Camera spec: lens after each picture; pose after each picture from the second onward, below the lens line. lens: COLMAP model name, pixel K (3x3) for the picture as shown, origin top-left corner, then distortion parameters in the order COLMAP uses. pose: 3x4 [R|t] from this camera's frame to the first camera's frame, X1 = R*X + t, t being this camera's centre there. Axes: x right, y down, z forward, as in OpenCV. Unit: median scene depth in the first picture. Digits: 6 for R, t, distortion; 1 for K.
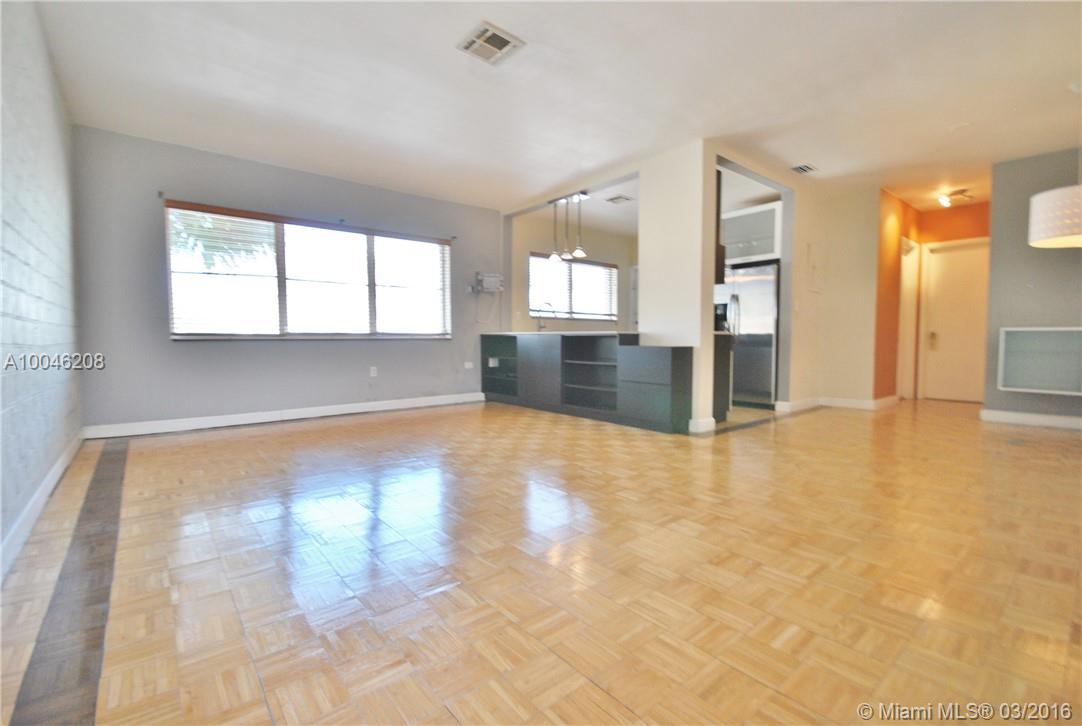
lens RADIAL K [[478.0, 0, 539.4], [0, 478.0, 360.7], [0, 0, 1]] dist [-0.000684, -0.003520]
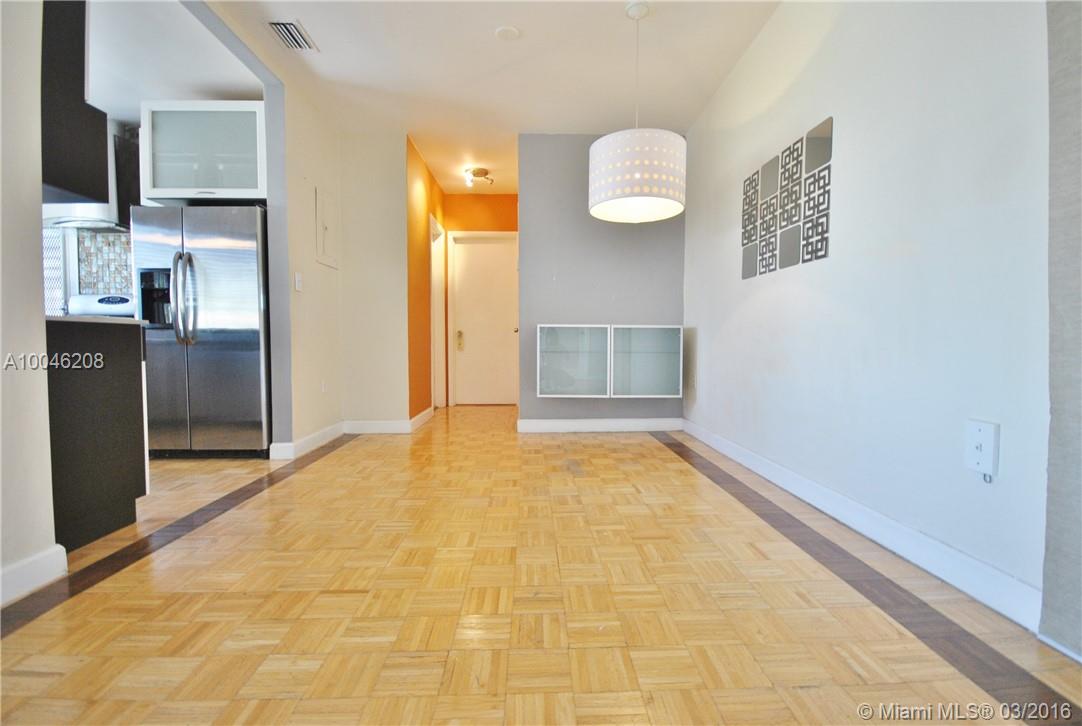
lens RADIAL K [[478.0, 0, 542.0], [0, 478.0, 361.9], [0, 0, 1]] dist [-0.000684, -0.003520]
pose [[0.618587, -0.034369, 0.784964, 0.235419], [0.034873, 0.999259, 0.016270, -0.012516], [-0.784942, 0.017310, 0.619327, 0.358991]]
